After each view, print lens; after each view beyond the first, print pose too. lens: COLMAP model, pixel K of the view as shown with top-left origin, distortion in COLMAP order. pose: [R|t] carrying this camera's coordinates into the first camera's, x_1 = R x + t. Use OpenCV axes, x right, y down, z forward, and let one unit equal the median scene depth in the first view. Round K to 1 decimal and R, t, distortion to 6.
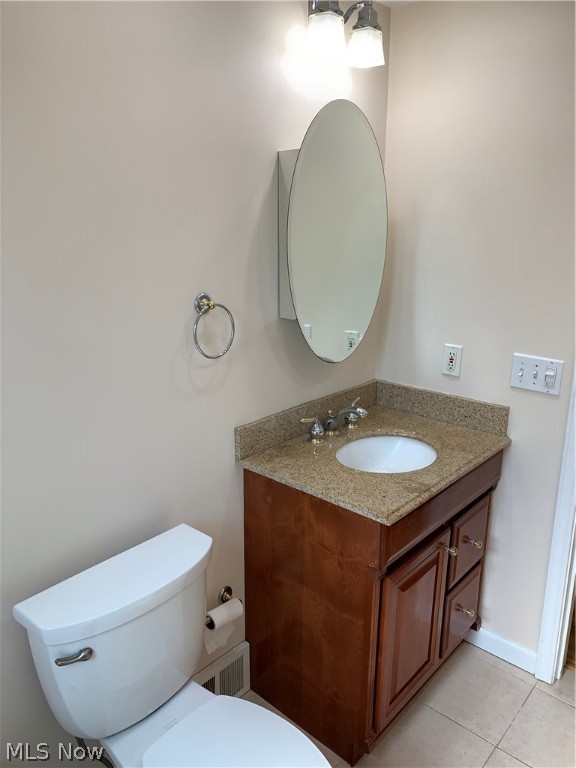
lens RADIAL K [[595.4, 0, 283.4], [0, 595.4, 382.0], [0, 0, 1]] dist [0.016934, -0.017689]
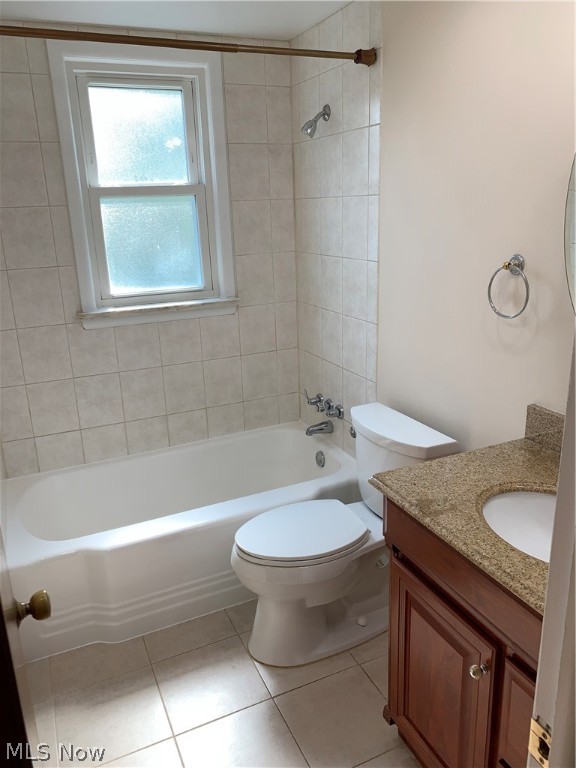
lens RADIAL K [[595.4, 0, 283.4], [0, 595.4, 382.0], [0, 0, 1]] dist [0.016934, -0.017689]
pose [[-0.406283, 0.277081, -0.870724, 1.001537], [-0.216259, 0.896685, 0.386250, -0.264994], [0.887787, 0.345229, -0.304387, 1.017353]]
